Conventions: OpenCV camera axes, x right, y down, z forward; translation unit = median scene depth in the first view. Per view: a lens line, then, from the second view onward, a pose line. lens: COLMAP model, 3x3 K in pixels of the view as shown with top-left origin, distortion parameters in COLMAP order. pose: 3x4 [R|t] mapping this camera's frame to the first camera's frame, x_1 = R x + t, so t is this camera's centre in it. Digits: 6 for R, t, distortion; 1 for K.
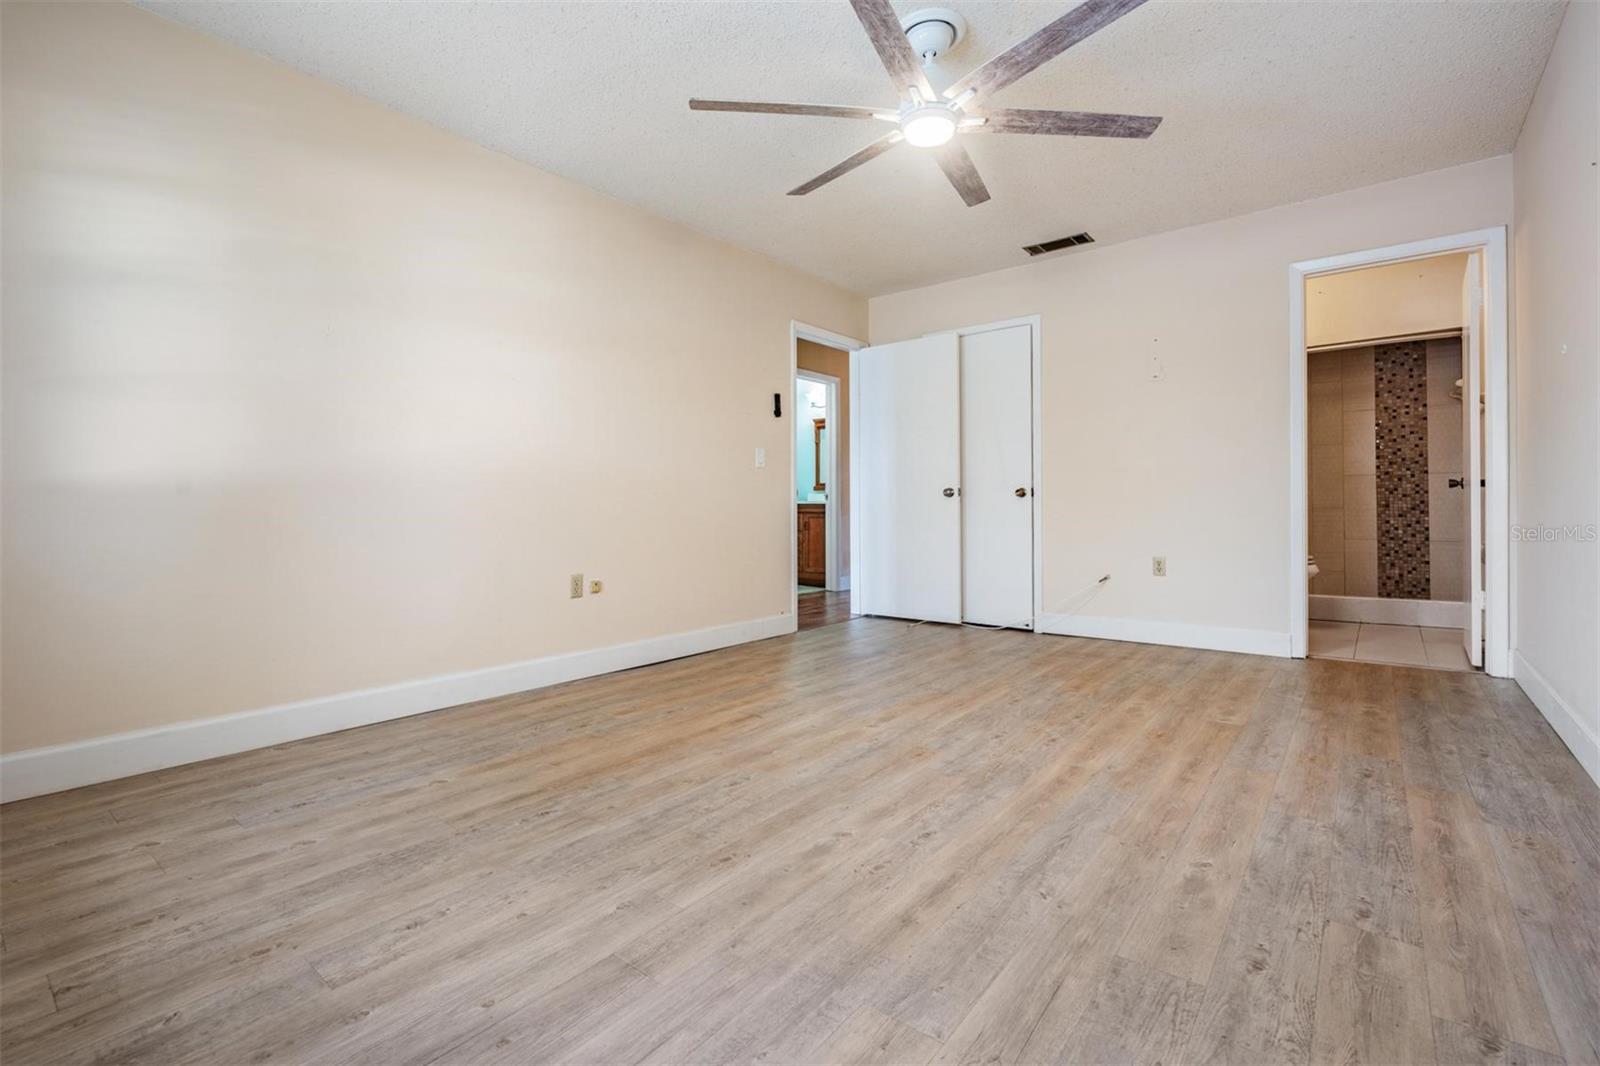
lens RADIAL K [[708.1, 0, 810.2], [0, 708.1, 502.8], [0, 0, 1]] dist [-0.001098, 0.000078]
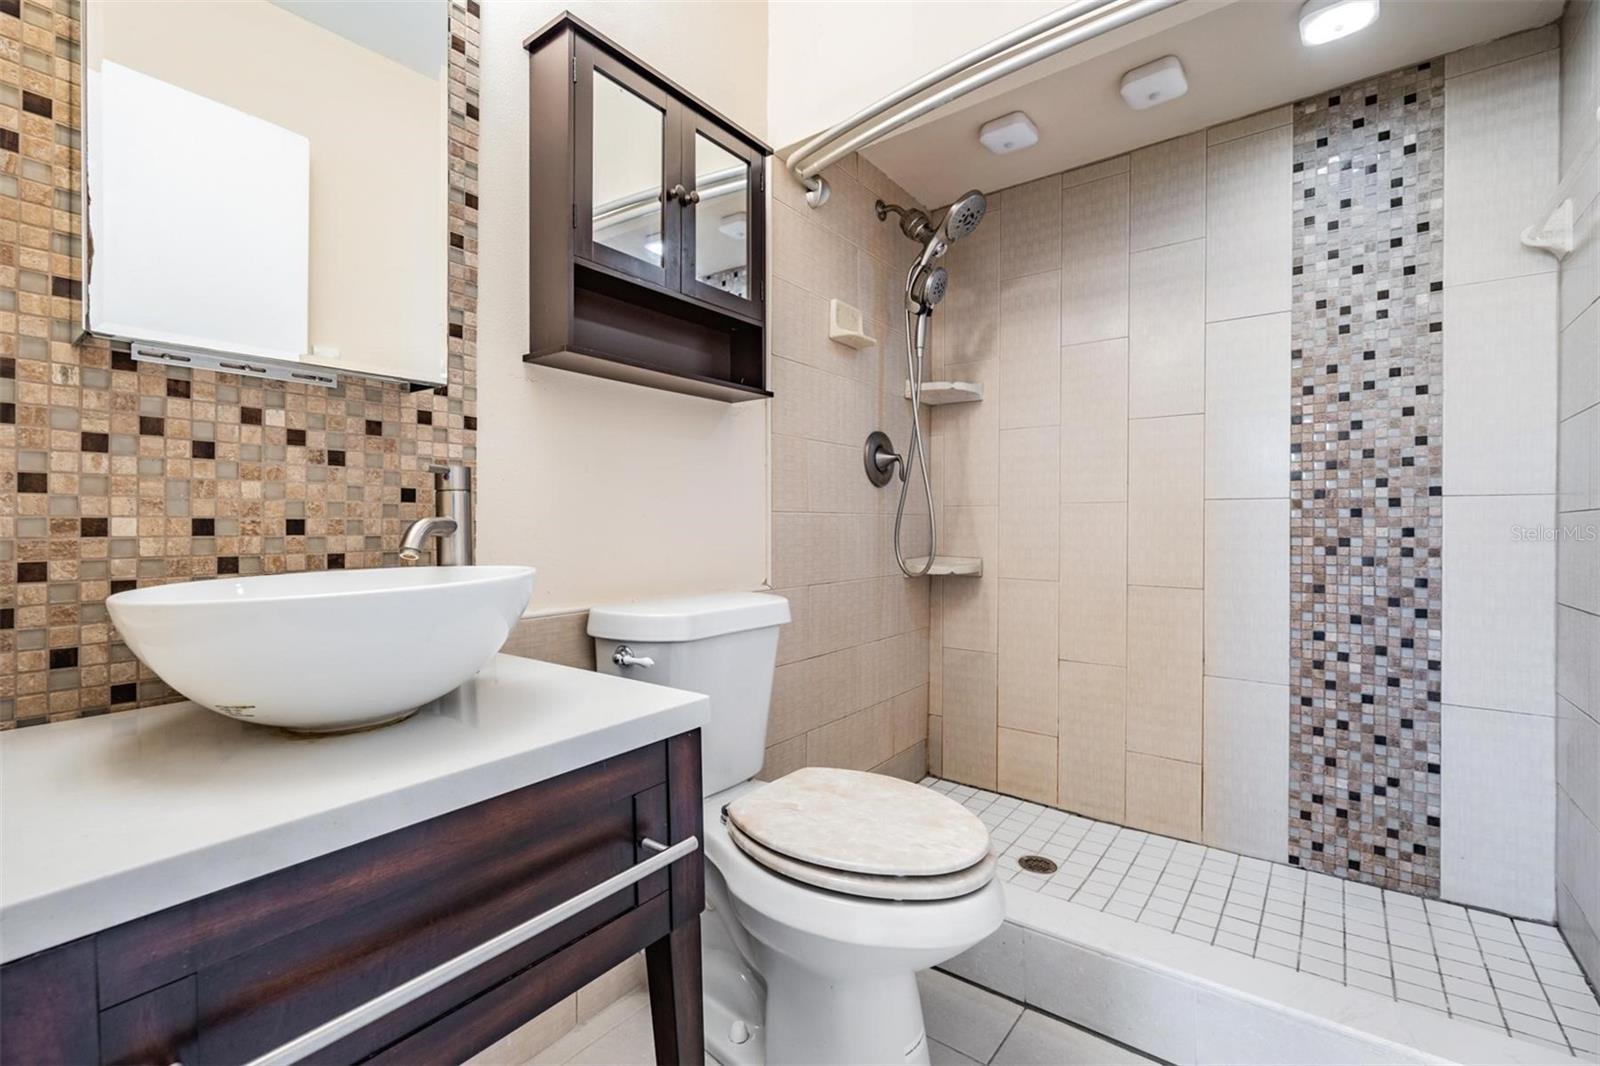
lens RADIAL K [[708.1, 0, 795.2], [0, 708.1, 531.4], [0, 0, 1]] dist [-0.001098, 0.000078]
pose [[0.999749, 0.008613, 0.020680, 0.562547], [-0.008925, 0.999847, 0.015053, -0.027223], [-0.020547, -0.015234, 0.999673, 0.672525]]
